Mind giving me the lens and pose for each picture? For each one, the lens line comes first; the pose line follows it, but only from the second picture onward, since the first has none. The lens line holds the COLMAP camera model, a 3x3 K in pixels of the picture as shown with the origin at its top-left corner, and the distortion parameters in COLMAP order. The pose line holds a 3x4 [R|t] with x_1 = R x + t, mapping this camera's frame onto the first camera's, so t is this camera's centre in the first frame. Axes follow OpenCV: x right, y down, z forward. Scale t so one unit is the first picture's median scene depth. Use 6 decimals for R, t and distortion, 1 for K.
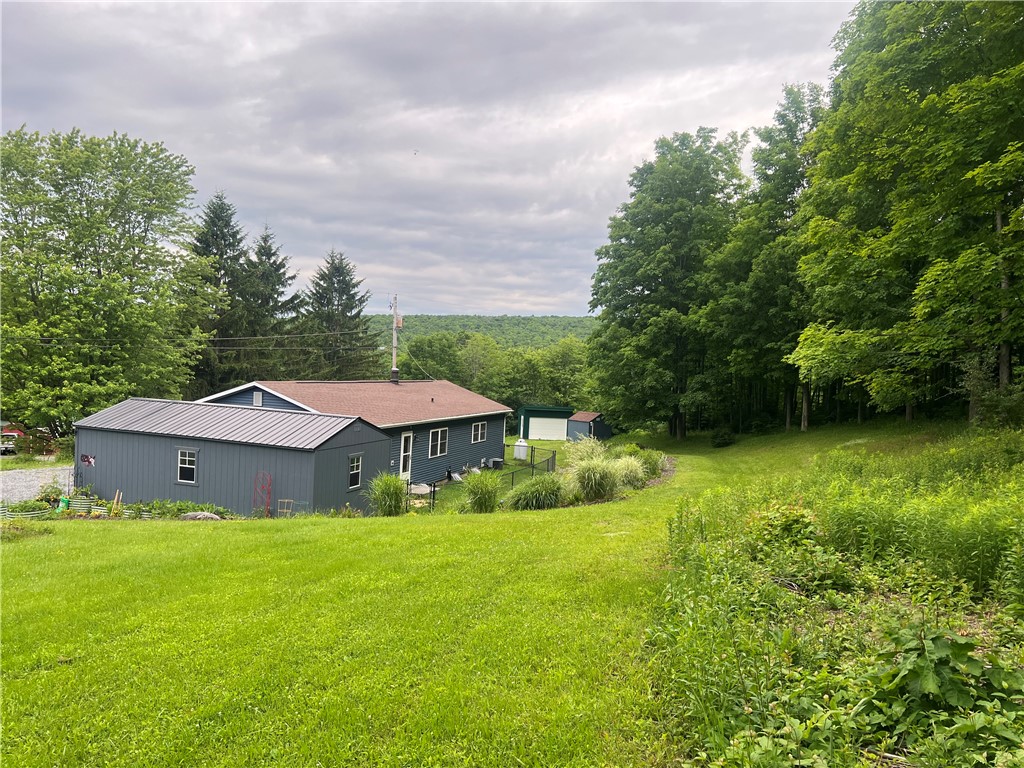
lens RADIAL K [[805.3, 0, 452.8], [0, 805.3, 389.9], [0, 0, 1]] dist [0.008147, 0.005205]
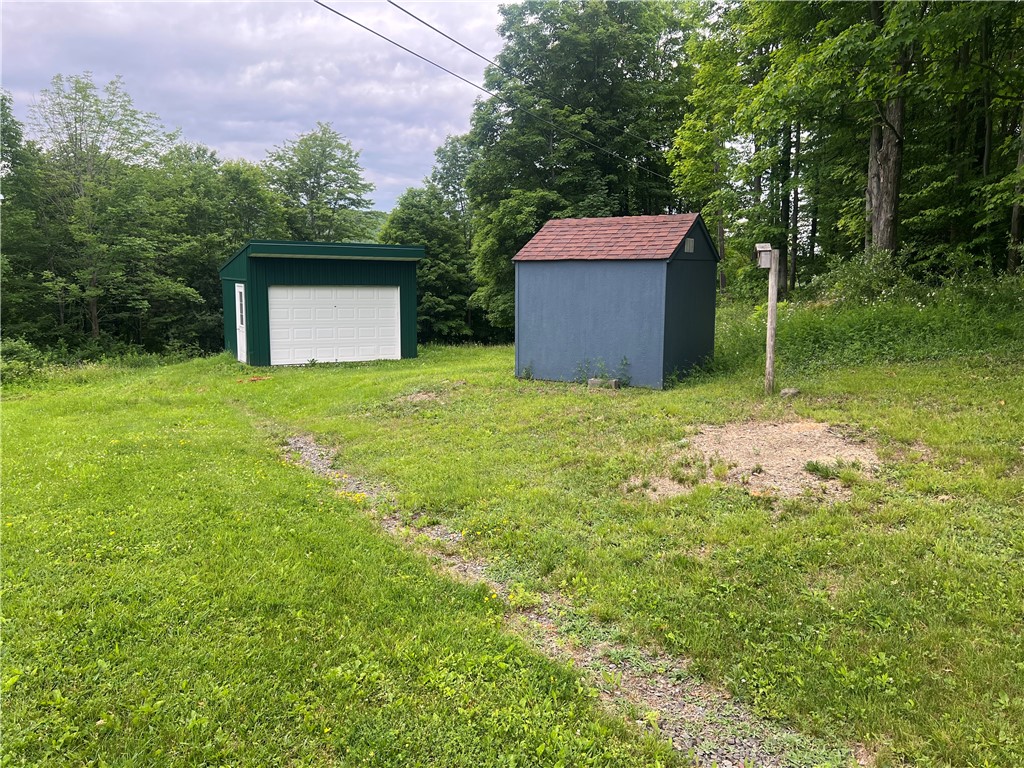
lens RADIAL K [[758.0, 0, 511.5], [0, 758.0, 379.9], [0, 0, 1]] dist [0.076945, -0.107459]
pose [[0.901452, -0.090329, 0.423350, 0.077832], [0.043001, 0.991835, 0.120060, 0.051440], [-0.430739, -0.090024, 0.897975, 0.997024]]
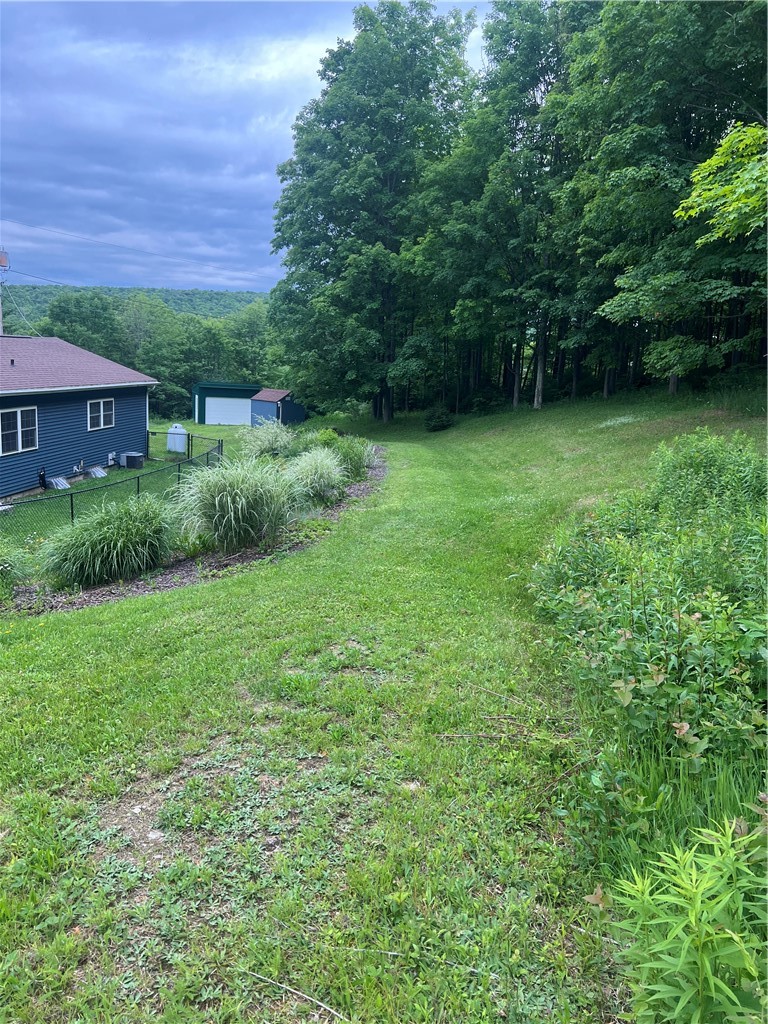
lens RADIAL K [[805.3, 0, 386.1], [0, 805.3, 511.8], [0, 0, 1]] dist [0.008147, 0.005205]
pose [[0.960826, -0.042476, 0.273878, 0.058570], [-0.004089, 0.985906, 0.167250, 0.015683], [-0.277123, -0.161818, 0.947110, 0.229361]]
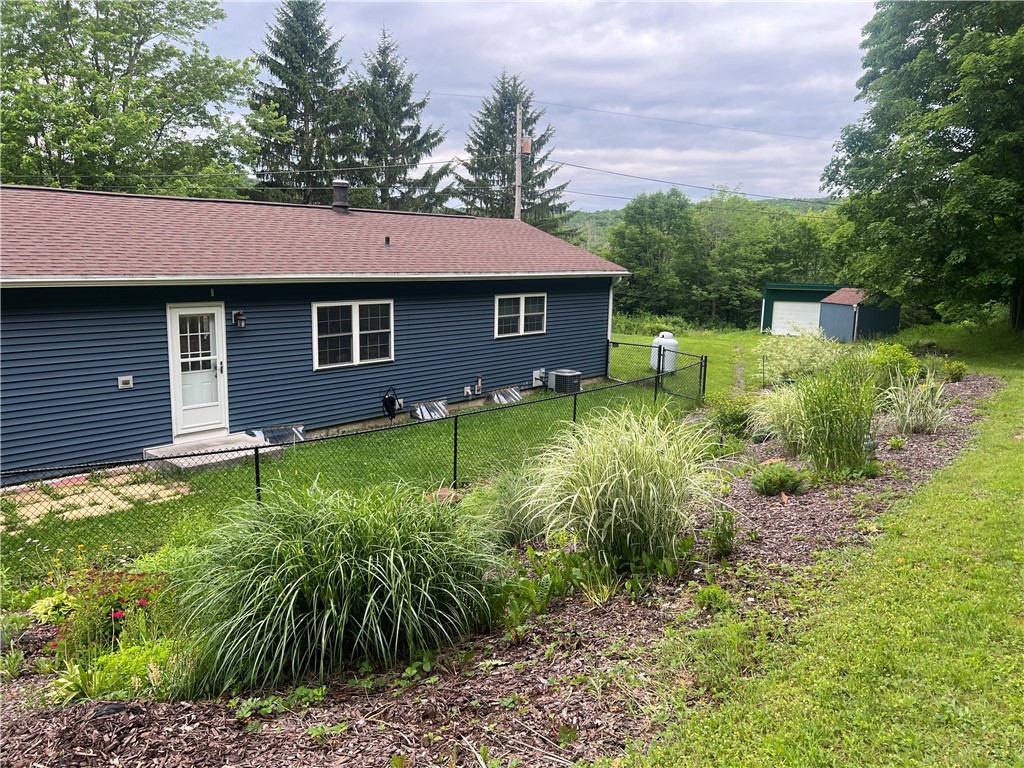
lens RADIAL K [[787.7, 0, 520.7], [0, 787.7, 382.2], [0, 0, 1]] dist [0.089783, -0.080998]
pose [[0.949360, 0.030727, -0.312684, 0.143277], [0.006509, 0.993069, 0.117349, 0.030080], [0.314123, -0.113442, 0.942580, 0.446546]]
